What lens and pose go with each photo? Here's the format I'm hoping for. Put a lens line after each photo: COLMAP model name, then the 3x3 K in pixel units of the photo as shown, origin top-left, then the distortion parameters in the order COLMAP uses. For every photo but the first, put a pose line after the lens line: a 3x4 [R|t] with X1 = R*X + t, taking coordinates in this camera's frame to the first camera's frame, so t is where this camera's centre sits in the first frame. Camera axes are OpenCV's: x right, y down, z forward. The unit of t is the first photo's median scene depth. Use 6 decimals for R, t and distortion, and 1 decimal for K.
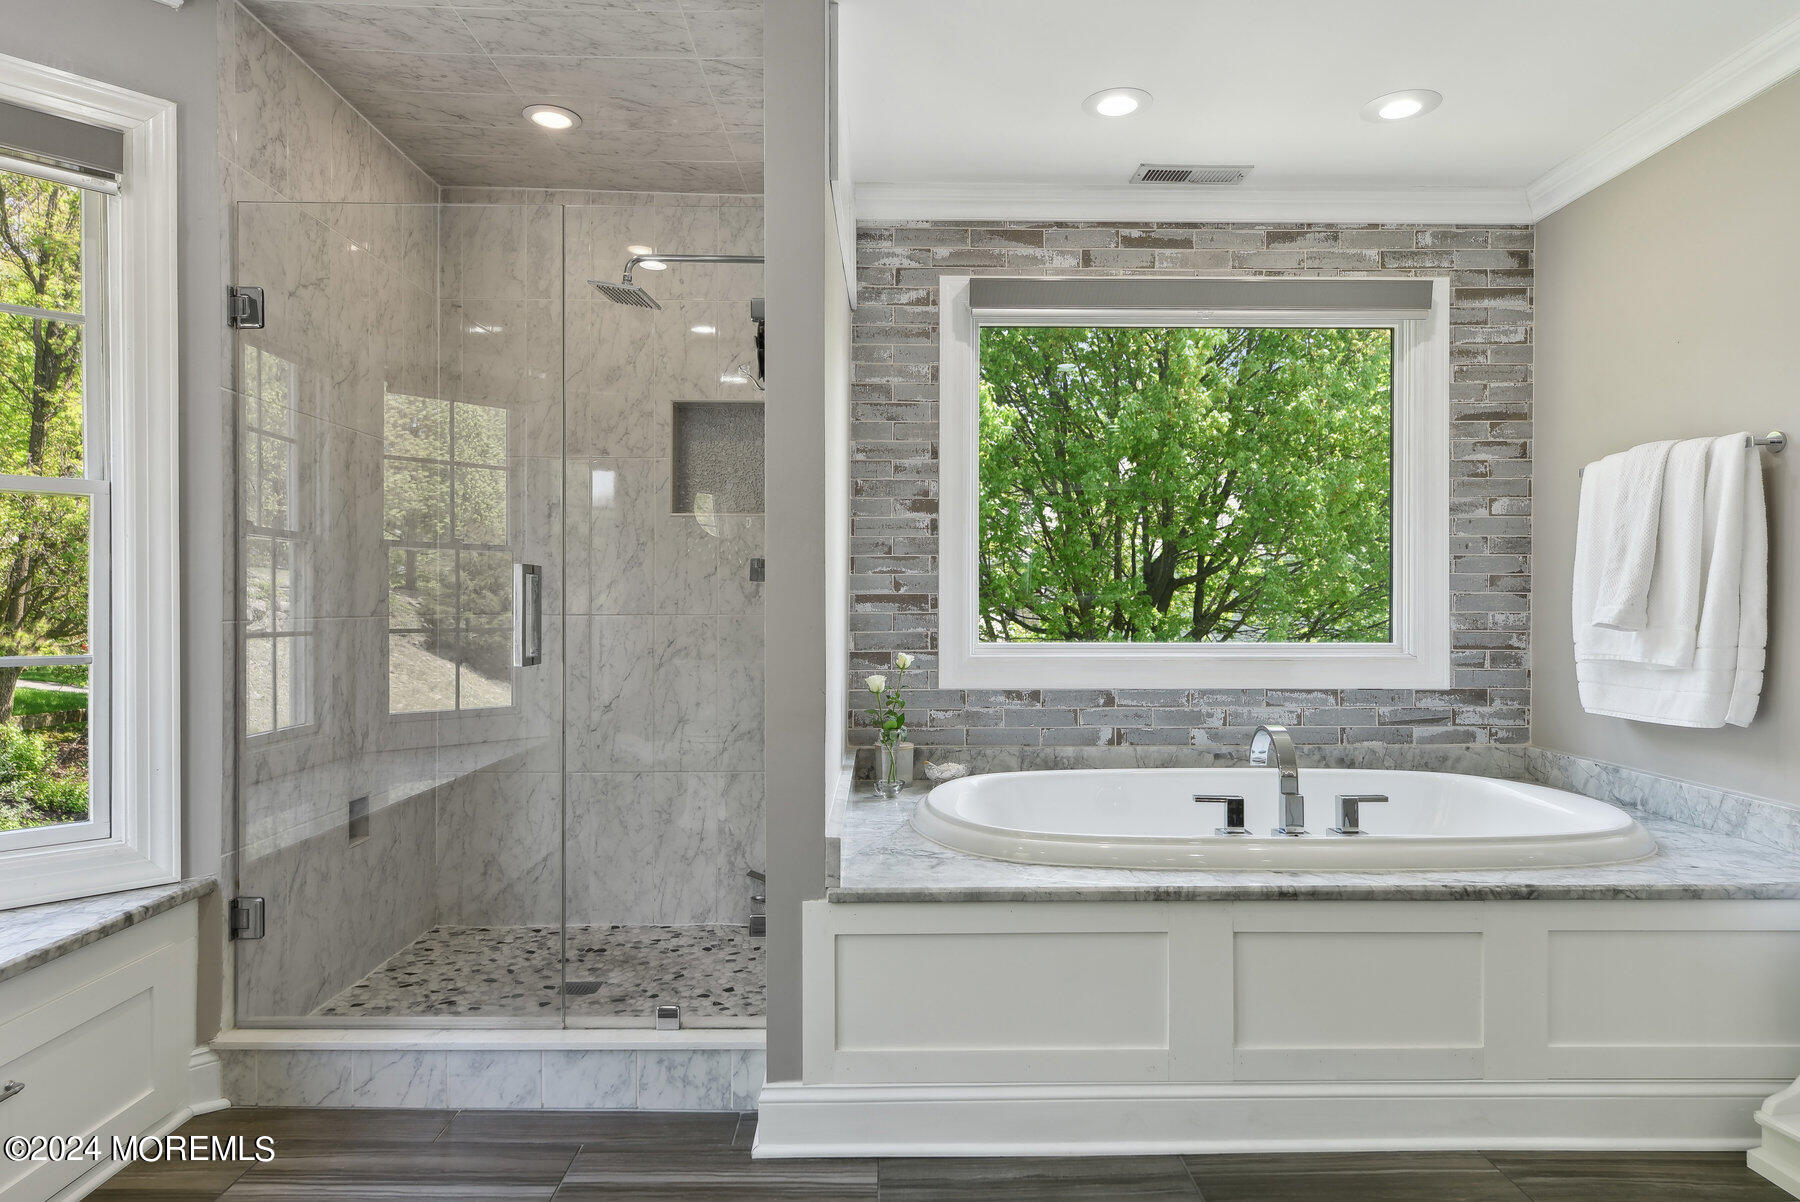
lens RADIAL K [[1083.1, 0, 900.5], [0, 1083.1, 604.8], [0, 0, 1]] dist [0.014504, 0.000369]
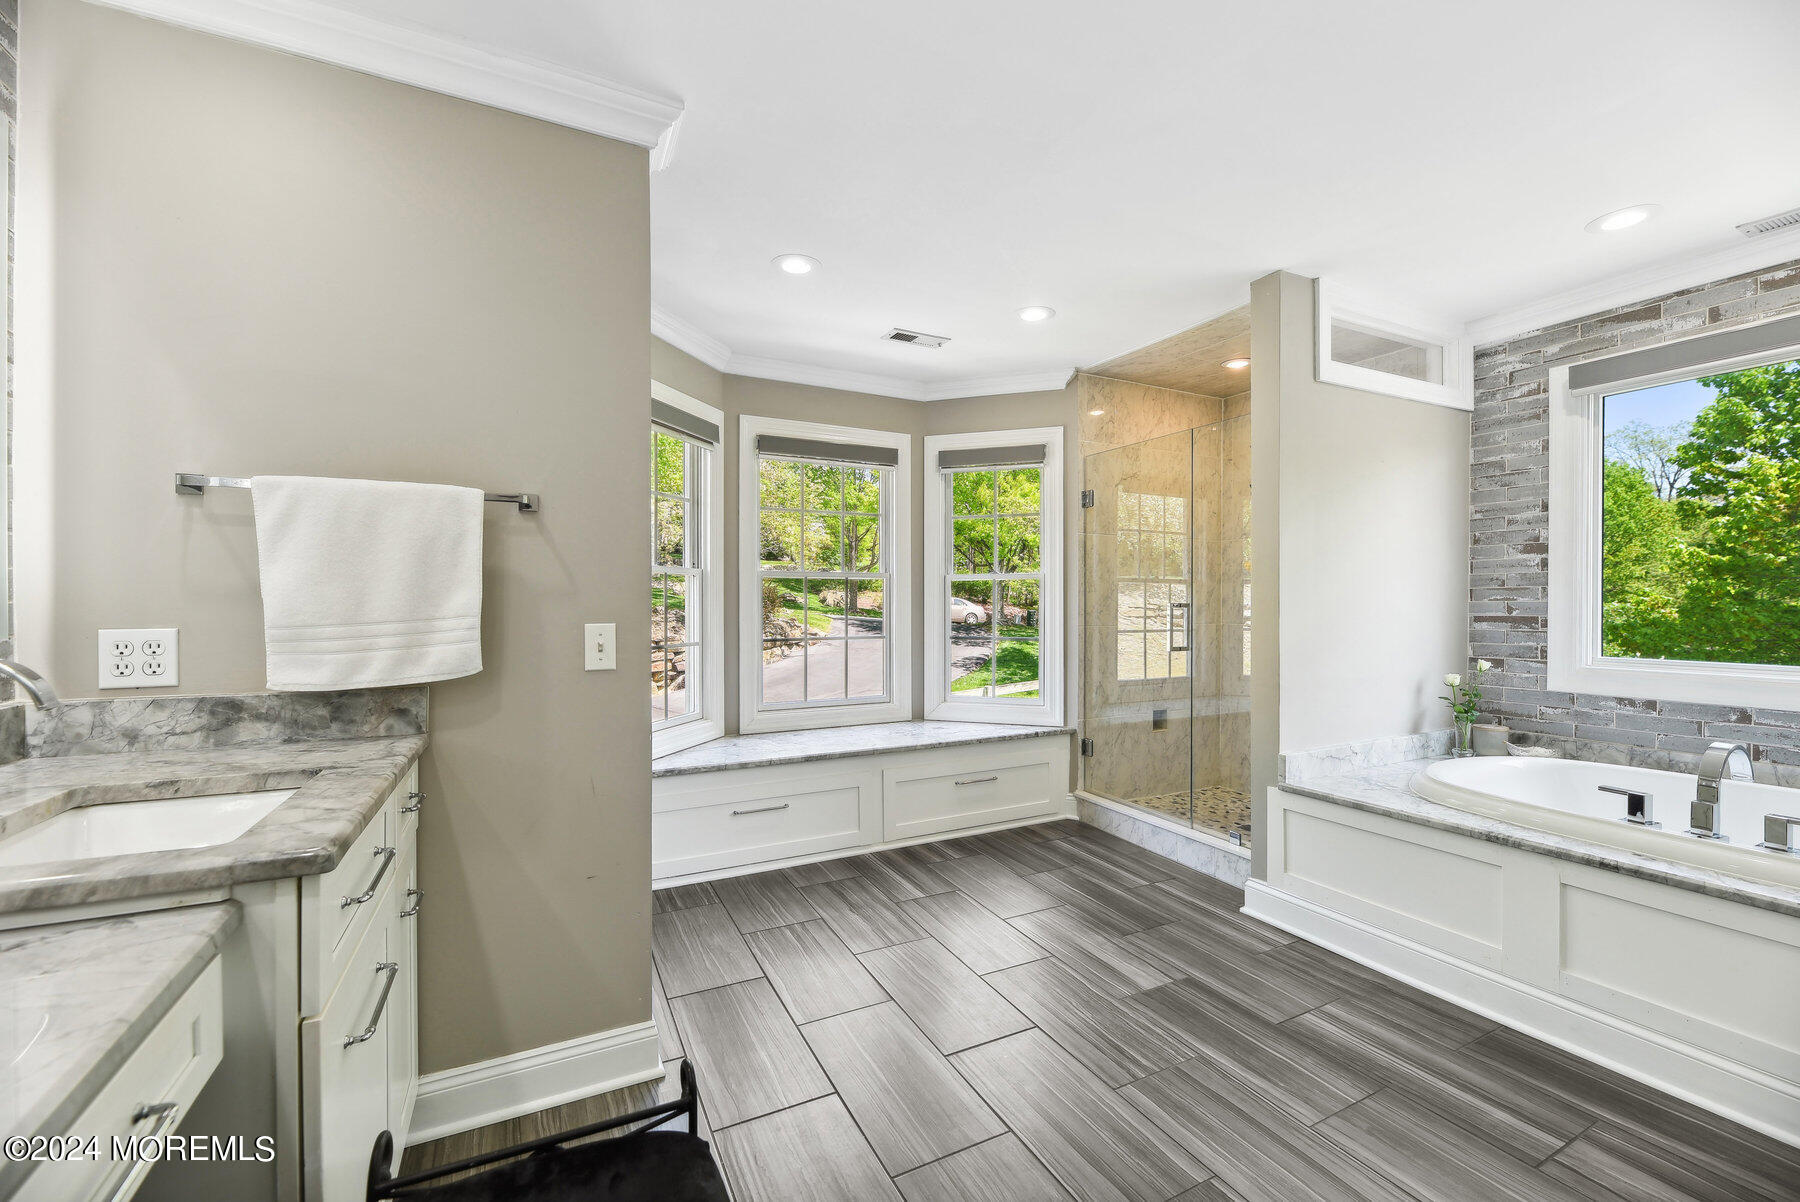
lens RADIAL K [[733.2, 0, 898.3], [0, 733.2, 603.7], [0, 0, 1]] dist [0.002502, 0.000500]
pose [[0.439765, -0.001032, -0.898112, 0.548643], [-0.000640, 0.999999, -0.001463, -0.026685], [0.898112, 0.001218, 0.439764, -0.086652]]
